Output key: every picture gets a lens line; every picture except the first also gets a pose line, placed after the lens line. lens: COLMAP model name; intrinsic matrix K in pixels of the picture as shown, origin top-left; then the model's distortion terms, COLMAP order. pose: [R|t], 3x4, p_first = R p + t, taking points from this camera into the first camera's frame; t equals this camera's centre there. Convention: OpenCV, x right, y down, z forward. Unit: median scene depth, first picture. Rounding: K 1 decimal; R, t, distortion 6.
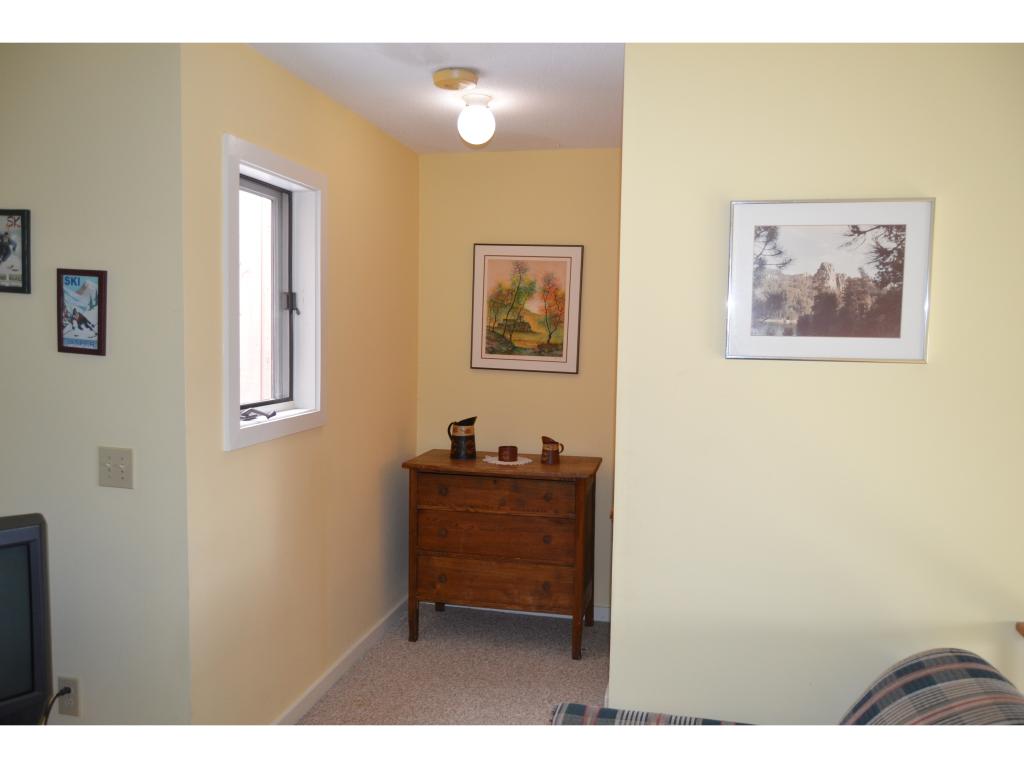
lens RADIAL K [[814.0, 0, 501.9], [0, 814.0, 388.5], [0, 0, 1]] dist [-0.010690, -0.000204]
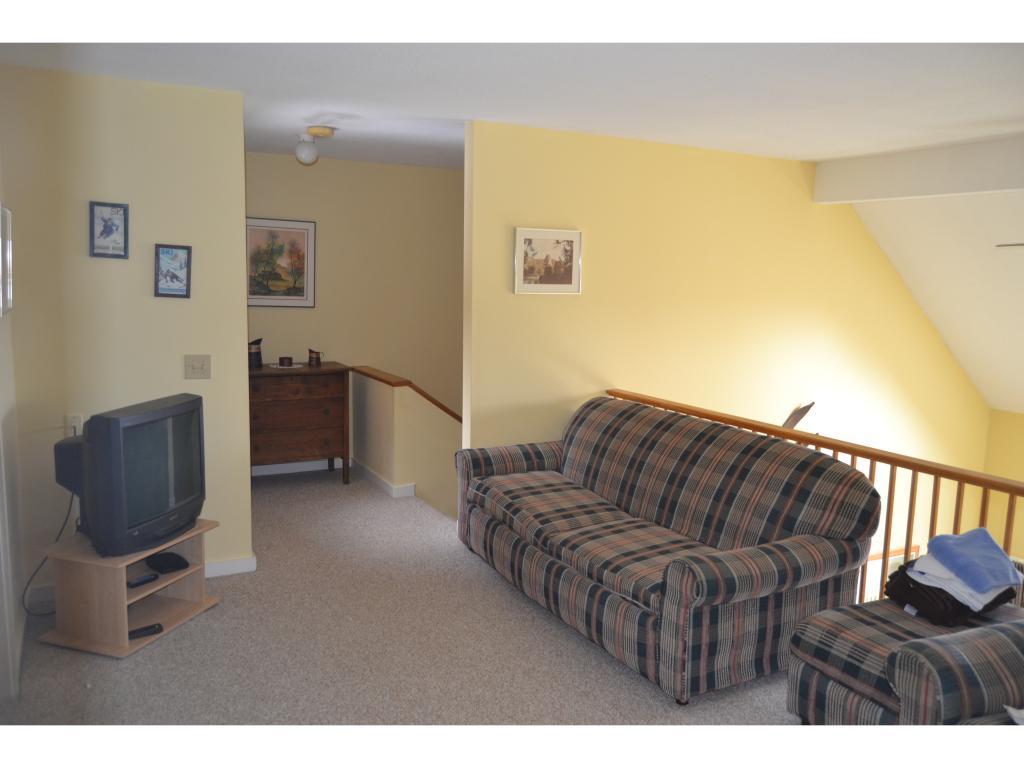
lens RADIAL K [[814.0, 0, 518.4], [0, 814.0, 382.7], [0, 0, 1]] dist [-0.010690, -0.000204]
pose [[0.751022, -0.086542, 0.654581, -1.060609], [0.043083, 0.995683, 0.082209, 0.022094], [-0.658870, -0.033539, 0.751509, -0.657410]]
